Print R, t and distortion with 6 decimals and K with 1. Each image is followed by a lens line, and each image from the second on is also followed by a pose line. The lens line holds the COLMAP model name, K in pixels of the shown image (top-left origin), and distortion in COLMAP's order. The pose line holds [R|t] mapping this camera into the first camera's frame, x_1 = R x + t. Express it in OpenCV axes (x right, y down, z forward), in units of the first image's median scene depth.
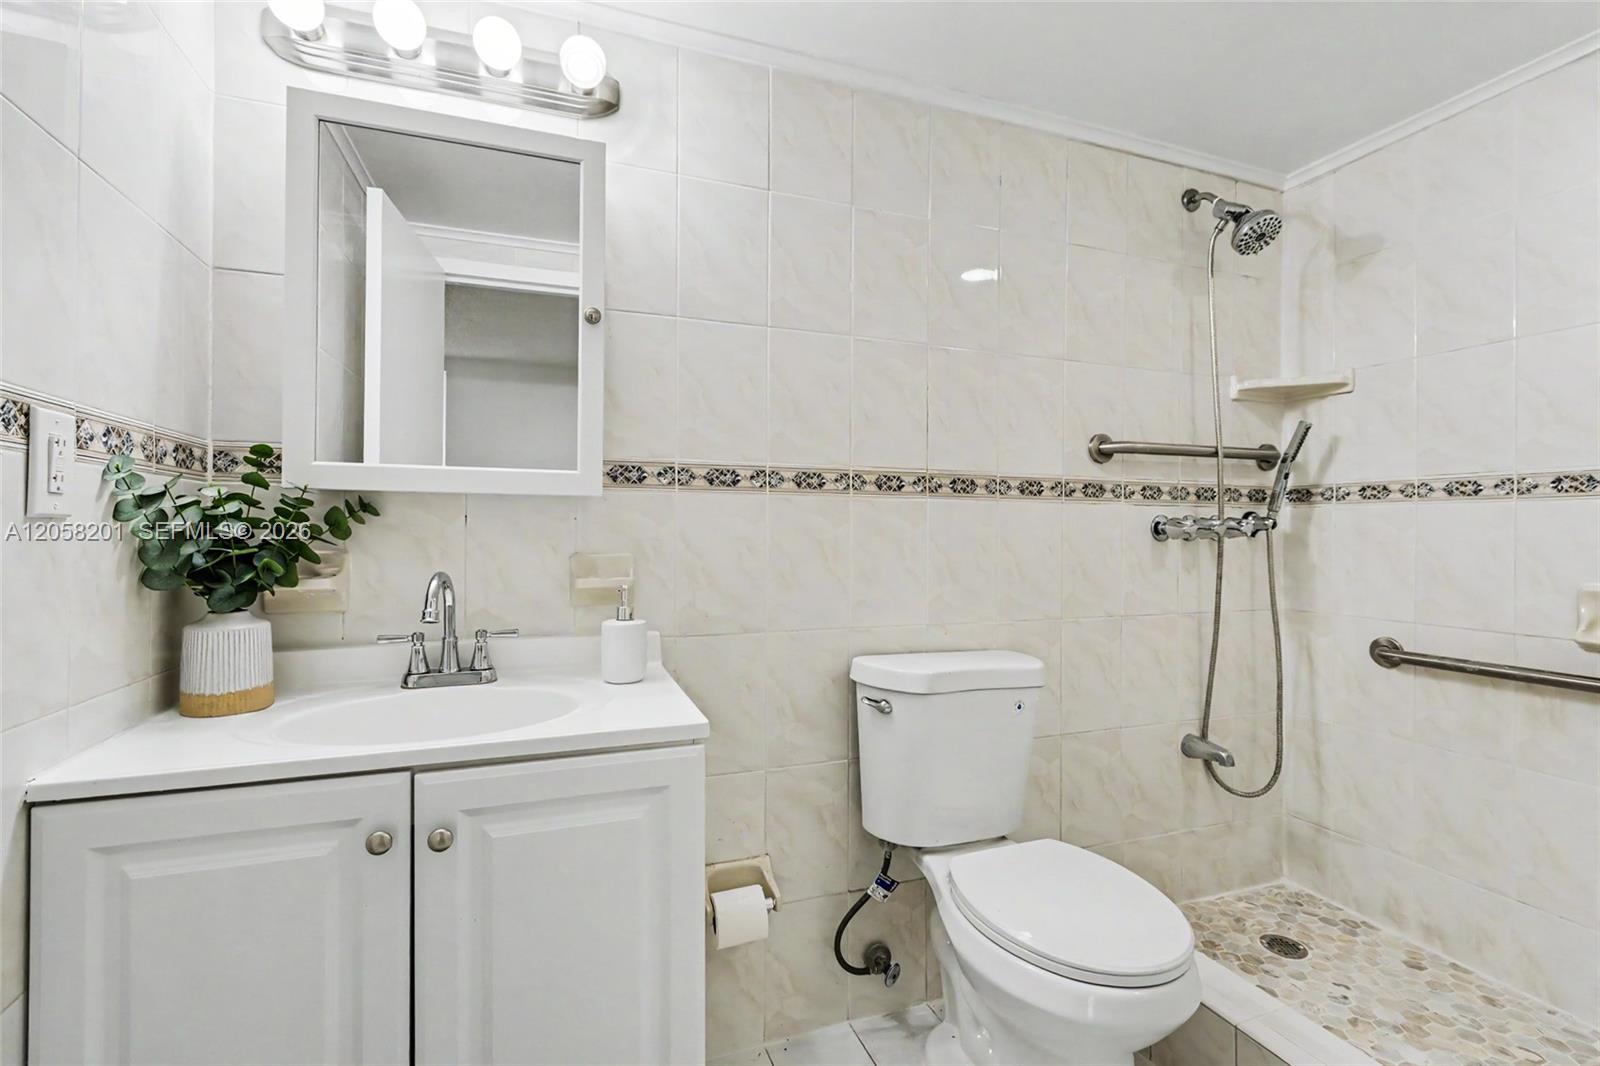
lens RADIAL K [[735.8, 0, 787.6], [0, 735.8, 530.9], [0, 0, 1]] dist [0.008496, -0.002122]
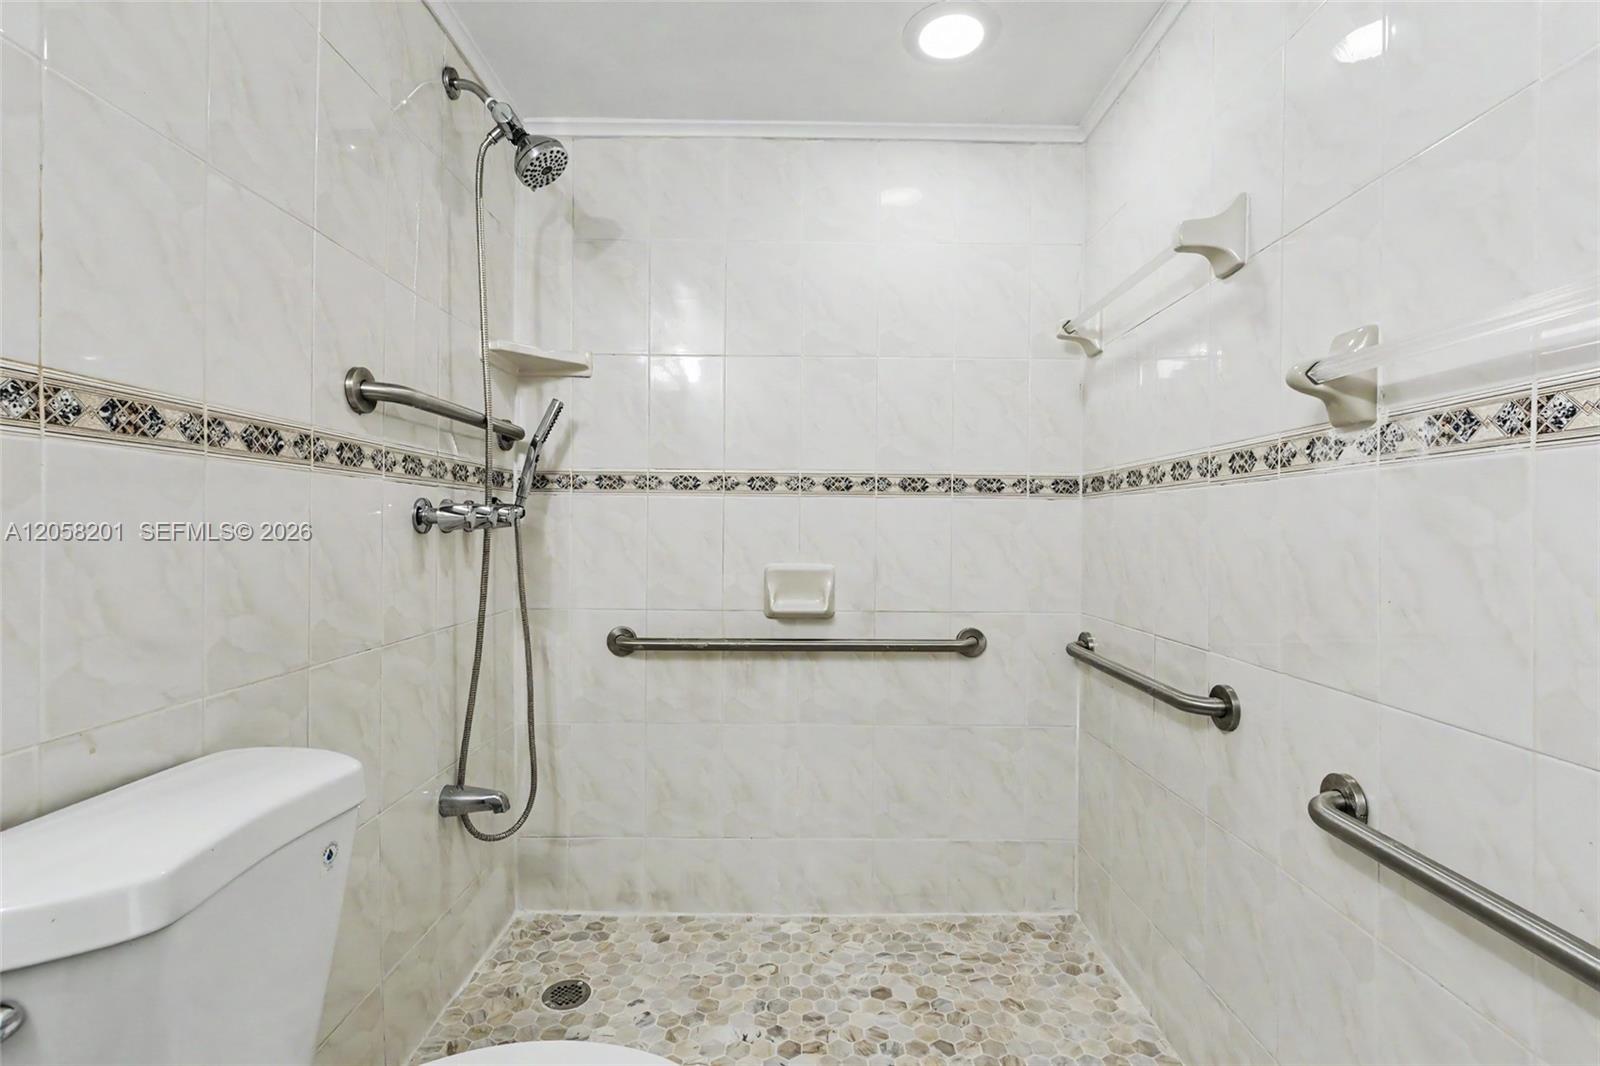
lens RADIAL K [[735.8, 0, 817.0], [0, 735.8, 528.8], [0, 0, 1]] dist [0.008496, -0.002122]
pose [[0.312642, -0.004842, 0.949859, -0.062349], [-0.011479, 0.999895, 0.008875, -0.001678], [-0.949802, -0.013678, 0.312554, 0.425692]]
